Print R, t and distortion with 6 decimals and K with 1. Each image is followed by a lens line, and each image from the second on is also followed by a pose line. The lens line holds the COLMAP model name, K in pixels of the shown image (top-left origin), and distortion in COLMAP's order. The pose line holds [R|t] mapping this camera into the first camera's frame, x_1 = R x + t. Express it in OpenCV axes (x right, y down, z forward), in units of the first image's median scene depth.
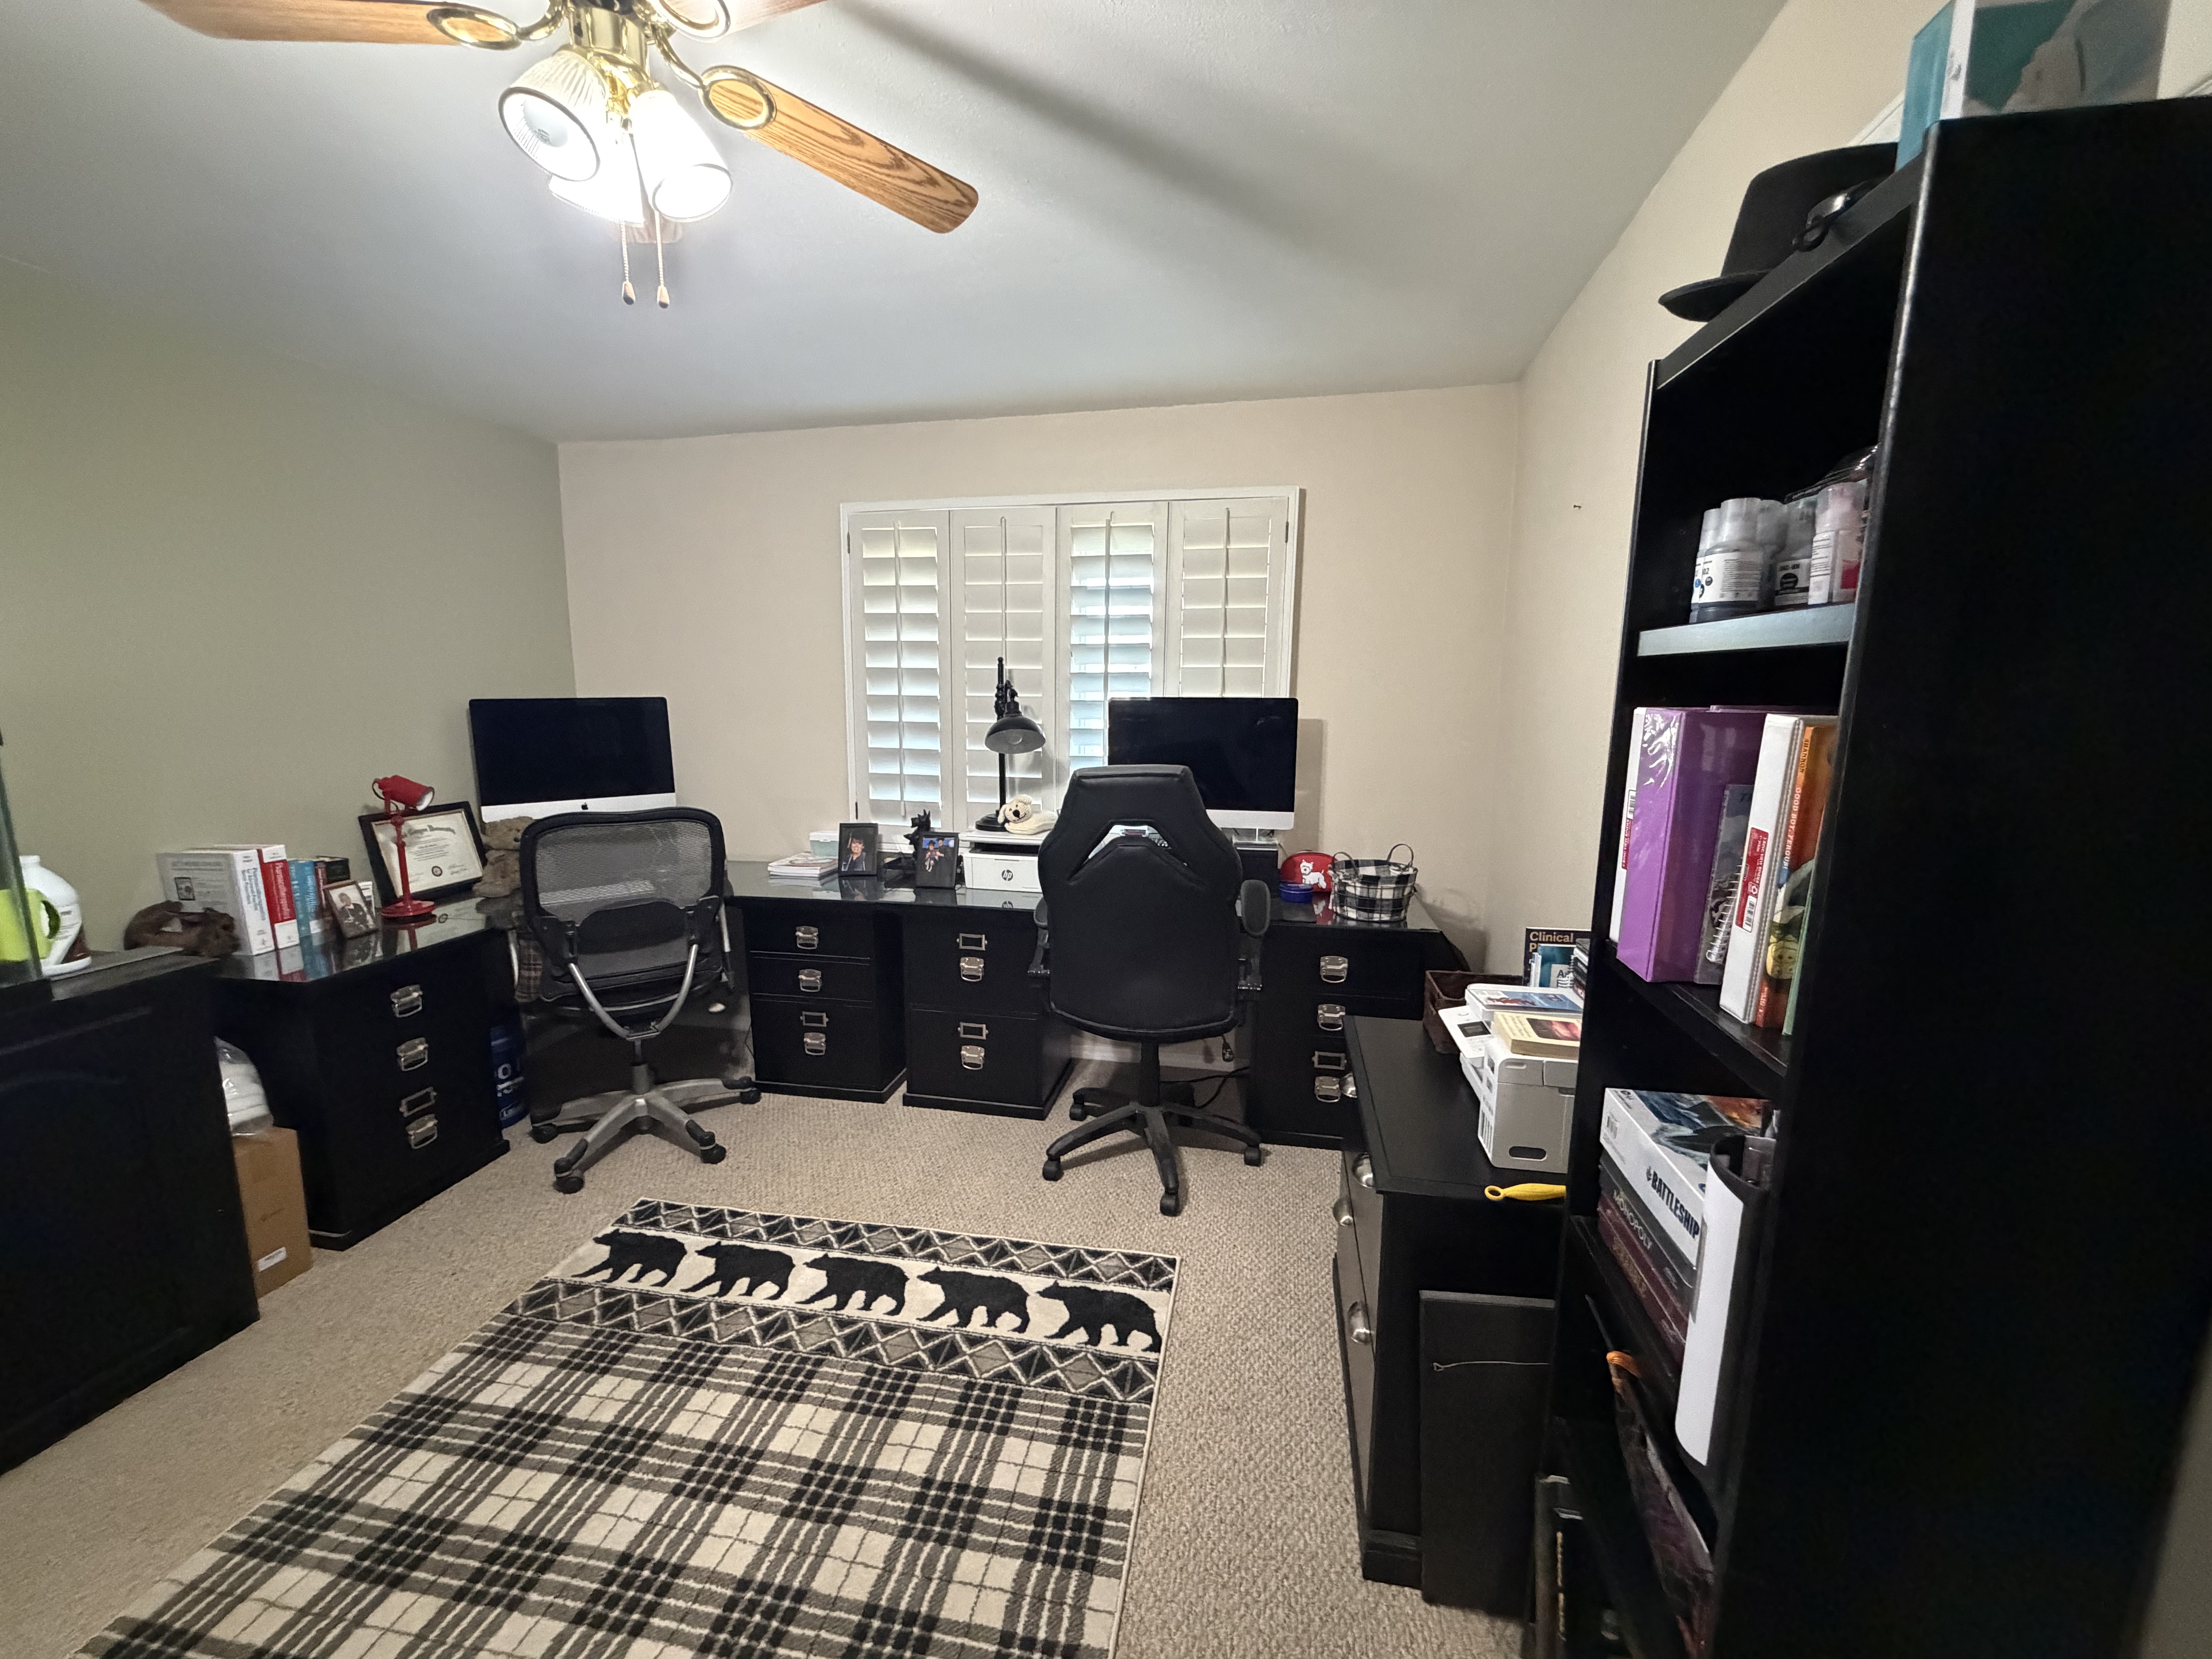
lens RADIAL K [[874.9, 0, 1106.0], [0, 874.9, 829.5], [0, 0, 1]] dist [-0.000171, -0.000055]
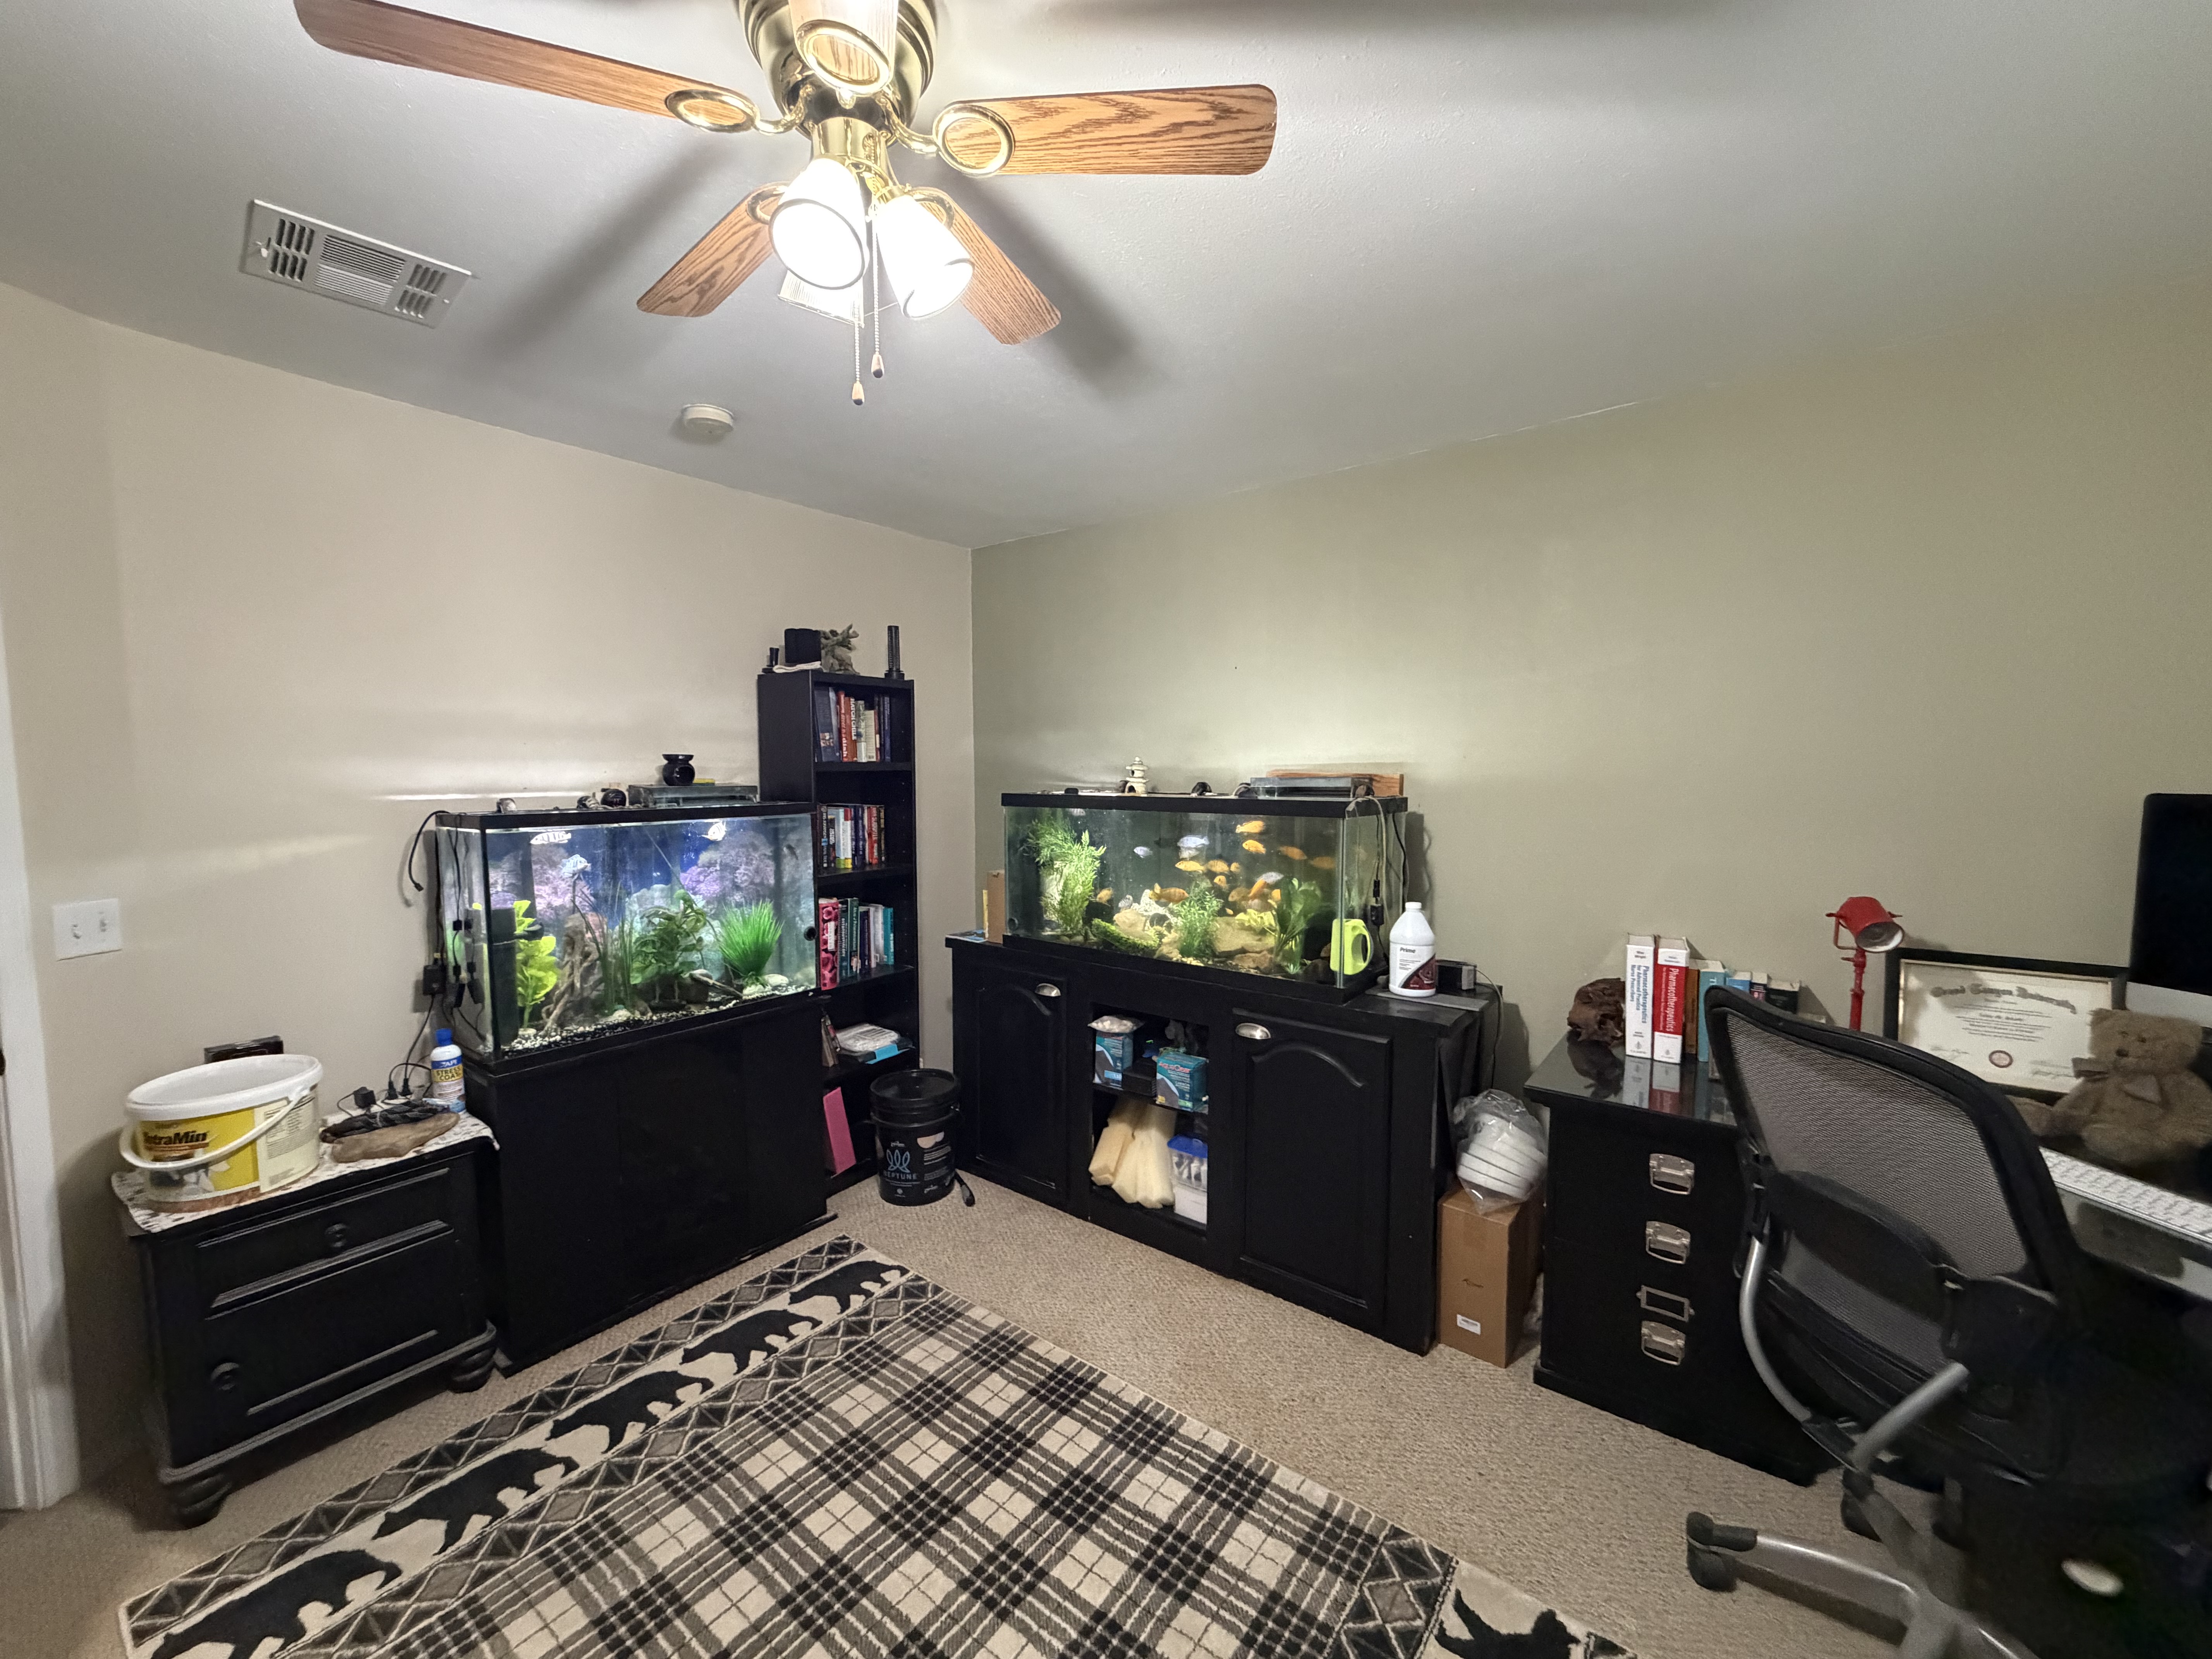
lens RADIAL K [[874.9, 0, 1106.0], [0, 874.9, 829.5], [0, 0, 1]] dist [-0.000171, -0.000055]
pose [[-0.453392, 0.057447, -0.889458, 0.119448], [-0.135657, 0.981847, 0.132564, -0.154315], [0.880927, 0.180765, -0.437369, 0.926587]]
